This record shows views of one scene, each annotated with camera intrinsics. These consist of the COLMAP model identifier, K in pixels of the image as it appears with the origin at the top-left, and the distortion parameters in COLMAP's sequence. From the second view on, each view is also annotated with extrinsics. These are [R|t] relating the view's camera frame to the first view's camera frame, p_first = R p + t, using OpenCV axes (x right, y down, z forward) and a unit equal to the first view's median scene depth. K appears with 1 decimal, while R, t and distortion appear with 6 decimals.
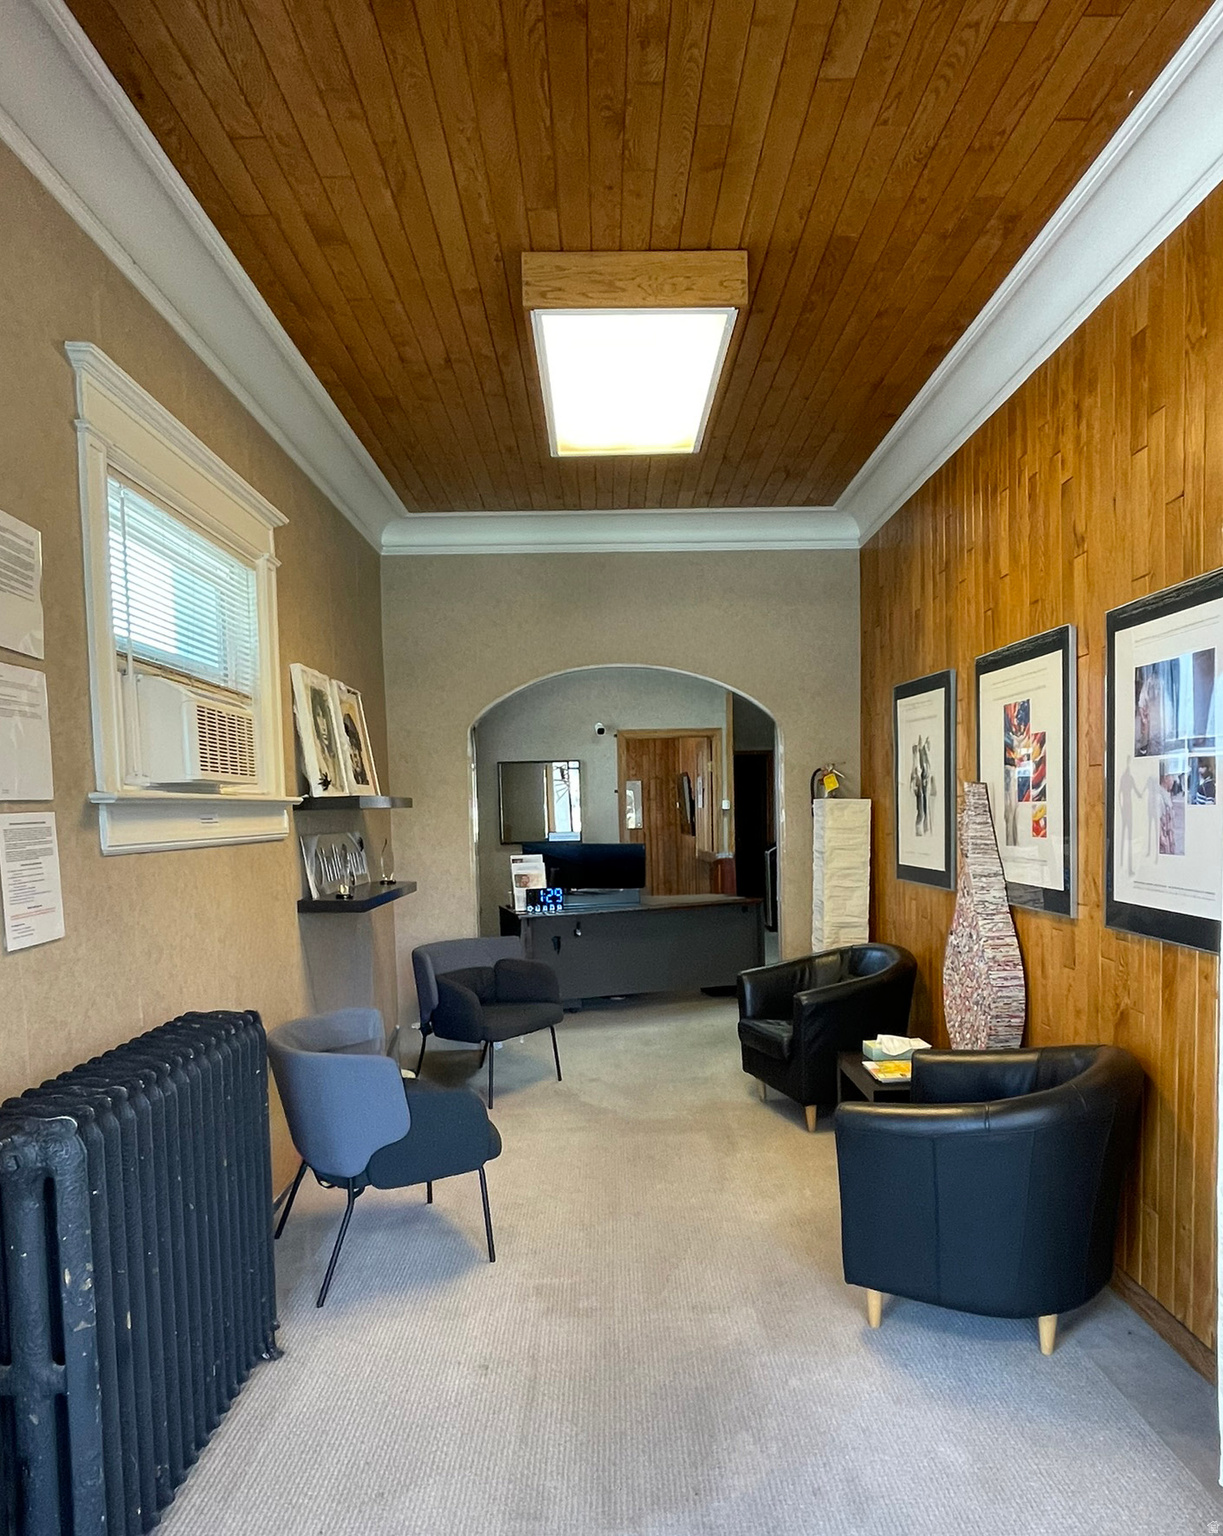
lens RADIAL K [[1020.0, 0, 617.7], [0, 1020.0, 873.6], [0, 0, 1]] dist [0.002648, -0.004119]
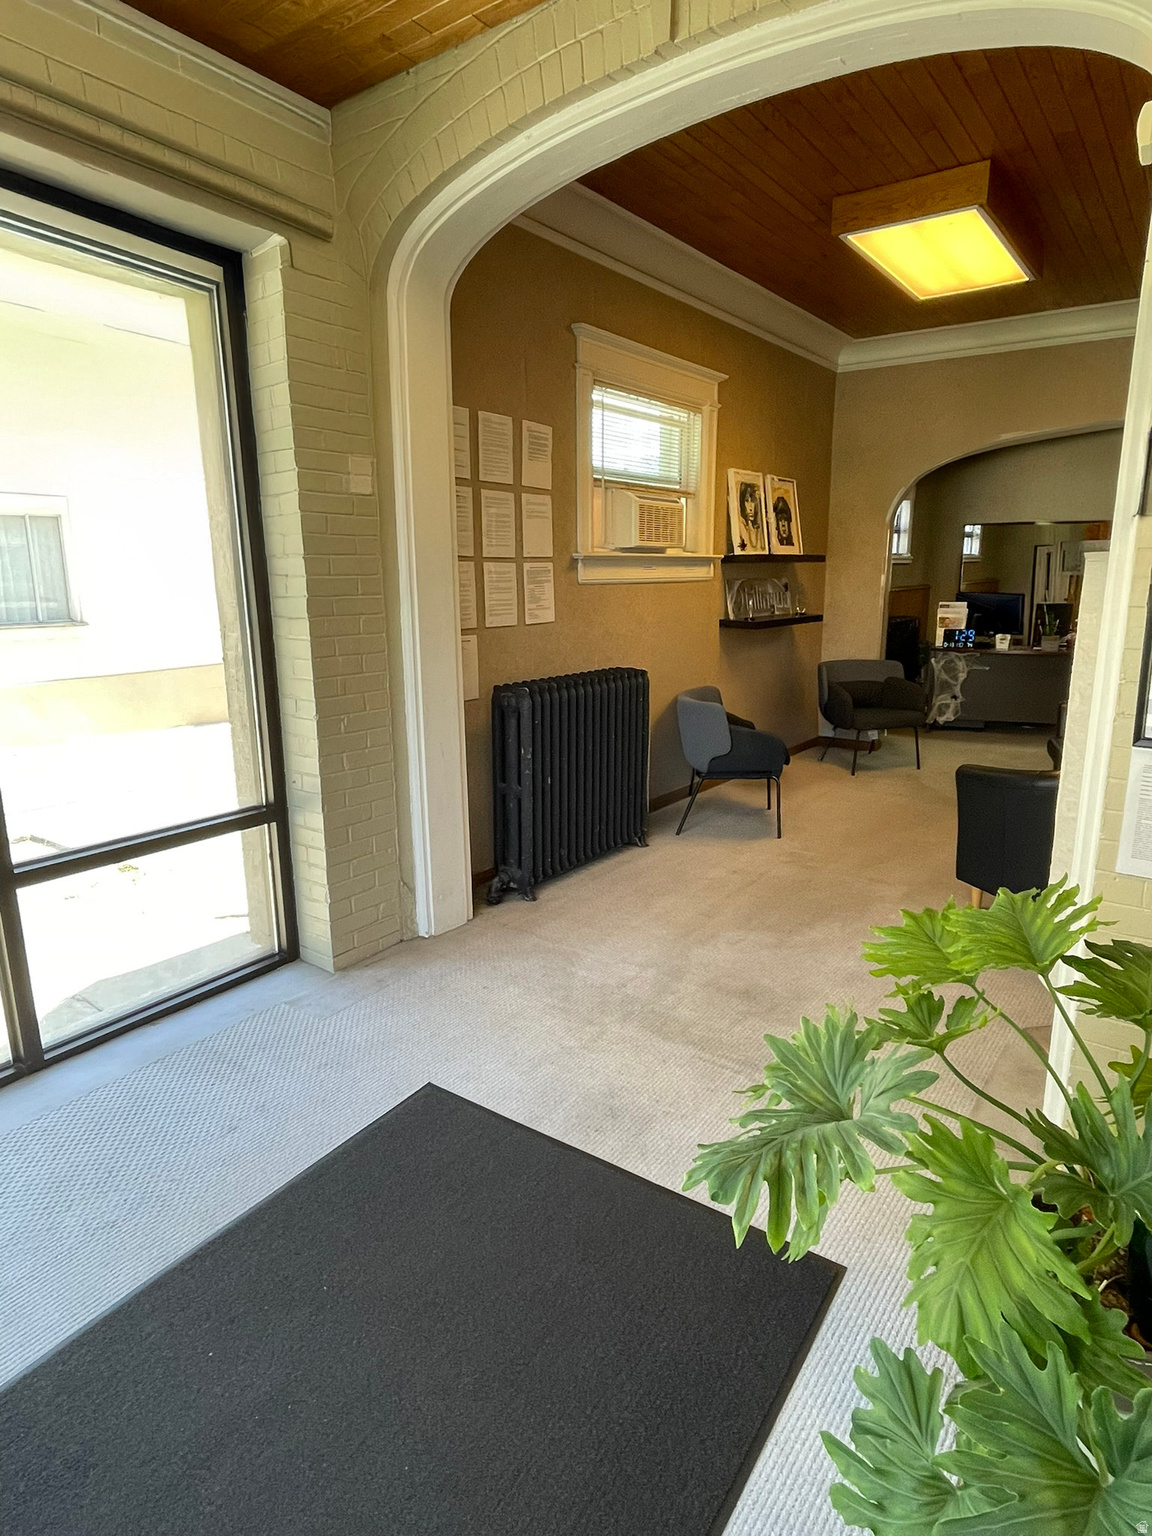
lens RADIAL K [[880.1, 0, 579.7], [0, 880.1, 761.1], [0, 0, 1]] dist [0.008127, -0.003351]
pose [[0.798307, 0.150003, -0.583271, 0.389640], [-0.054216, 0.982452, 0.178460, 0.010113], [0.599806, -0.110844, 0.792431, -0.296158]]
